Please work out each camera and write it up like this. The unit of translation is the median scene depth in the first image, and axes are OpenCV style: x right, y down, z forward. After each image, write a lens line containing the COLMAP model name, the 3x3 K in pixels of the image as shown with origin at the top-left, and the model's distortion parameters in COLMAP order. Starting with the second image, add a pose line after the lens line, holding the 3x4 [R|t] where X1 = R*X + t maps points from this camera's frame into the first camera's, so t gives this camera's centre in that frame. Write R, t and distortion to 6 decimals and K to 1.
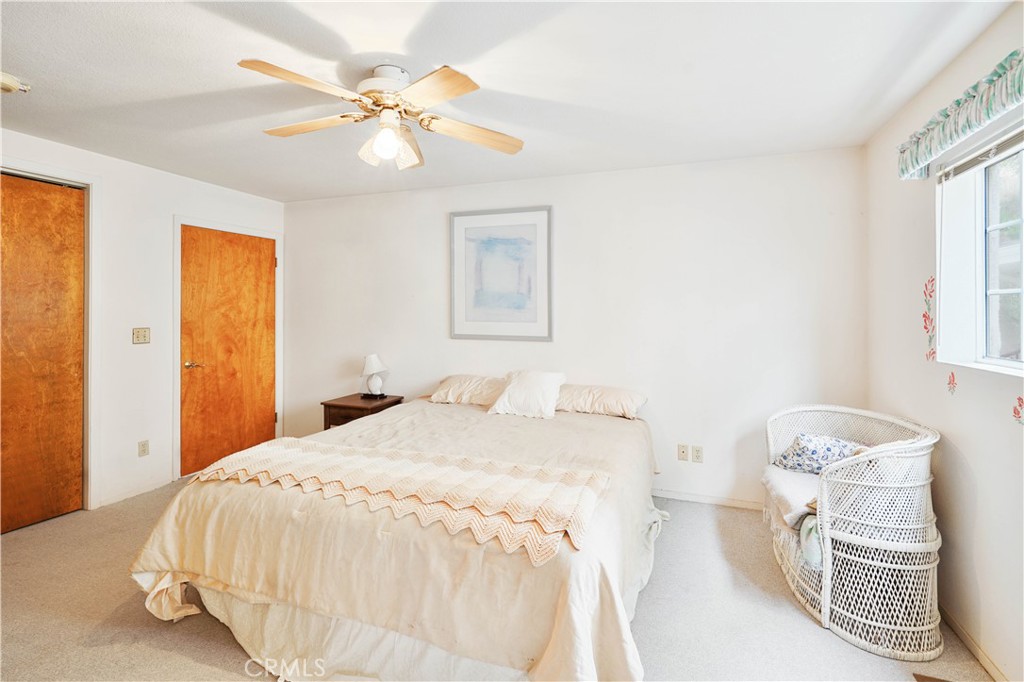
lens RADIAL K [[474.7, 0, 515.1], [0, 474.7, 306.6], [0, 0, 1]] dist [-0.001263, -0.000050]
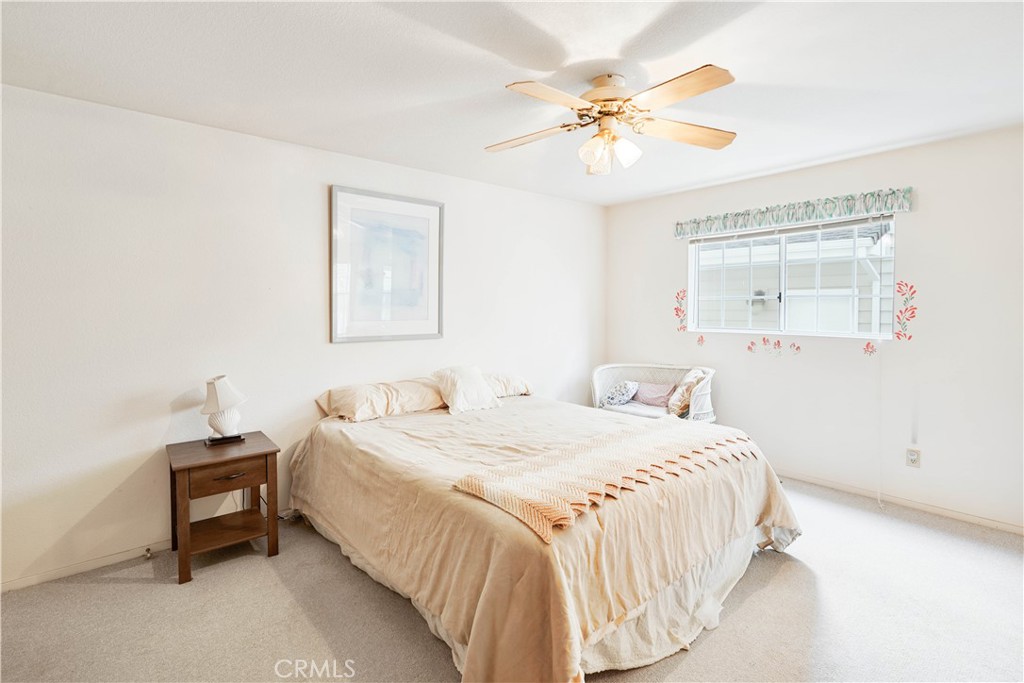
lens RADIAL K [[483.7, 0, 499.5], [0, 483.7, 311.0], [0, 0, 1]] dist [-0.000077, 0.000341]
pose [[0.503417, -0.011687, 0.863964, -0.860581], [-0.003525, 0.999872, 0.015580, -0.000460], [-0.864036, -0.010889, 0.503312, 0.430983]]
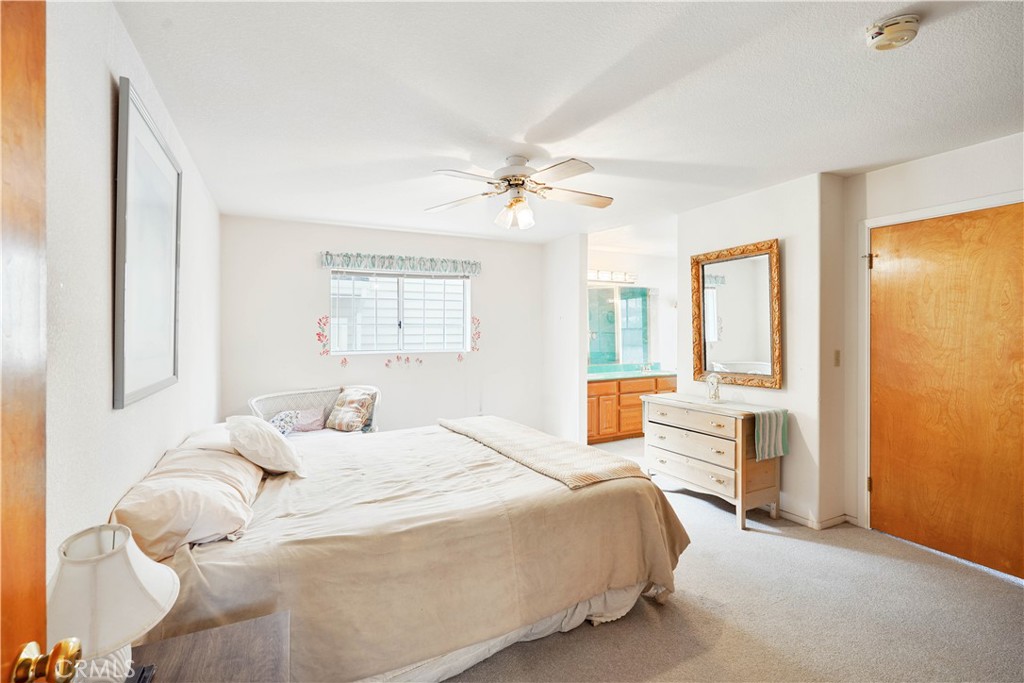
lens RADIAL K [[458.2, 0, 507.2], [0, 458.2, 329.1], [0, 0, 1]] dist [-0.001902, 0.000416]
pose [[-0.728510, 0.001184, 0.685035, -0.756604], [-0.003869, 0.999975, -0.005843, 0.003803], [-0.685025, -0.006907, -0.728487, 1.304864]]
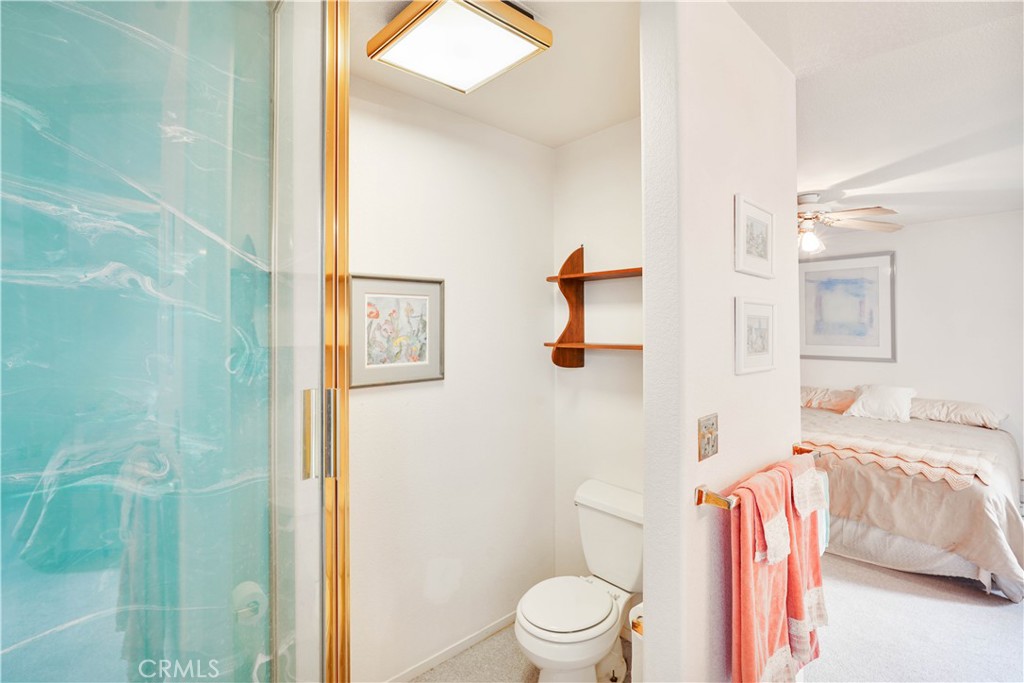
lens RADIAL K [[458.2, 0, 507.2], [0, 458.2, 329.1], [0, 0, 1]] dist [-0.001902, 0.000416]
pose [[0.879489, -0.009054, -0.475832, -0.275929], [0.013938, 0.999880, 0.006737, -0.038798], [0.475714, -0.012558, 0.879510, -0.581282]]
